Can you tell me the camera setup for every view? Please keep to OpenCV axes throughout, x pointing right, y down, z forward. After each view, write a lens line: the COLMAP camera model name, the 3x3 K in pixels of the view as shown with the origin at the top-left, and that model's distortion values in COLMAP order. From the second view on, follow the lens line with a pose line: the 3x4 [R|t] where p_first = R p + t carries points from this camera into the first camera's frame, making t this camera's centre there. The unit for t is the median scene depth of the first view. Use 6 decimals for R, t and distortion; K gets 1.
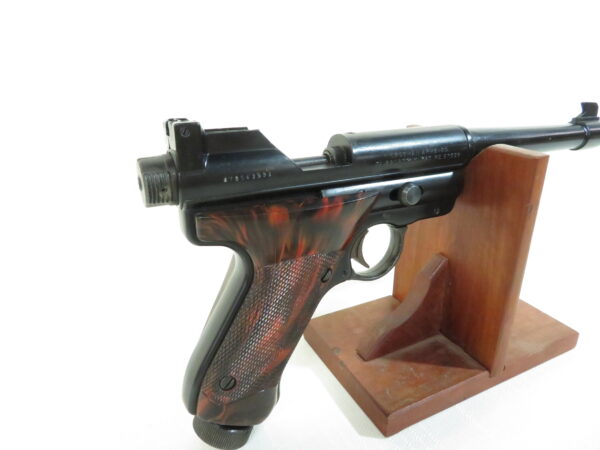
lens RADIAL K [[437.7, 0, 300.0], [0, 437.7, 225.0], [0, 0, 1]] dist [-0.003198, 0.001590]
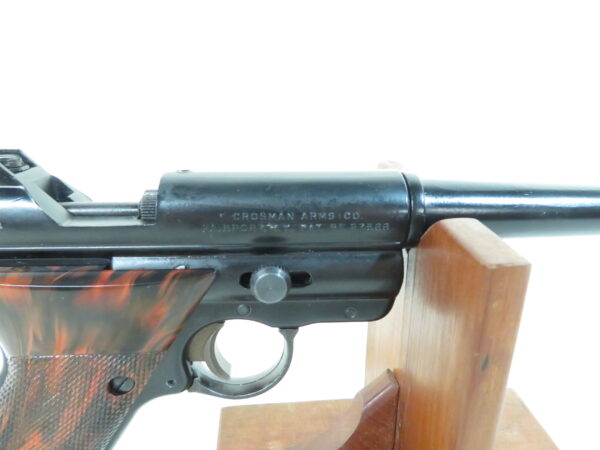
lens RADIAL K [[437.7, 0, 300.0], [0, 437.7, 225.0], [0, 0, 1]] dist [-0.003198, 0.001590]
pose [[0.930692, 0.146169, -0.335330, 0.490802], [-0.151770, 0.988369, 0.009597, -0.166303], [0.332833, 0.041961, 0.942052, 0.472137]]
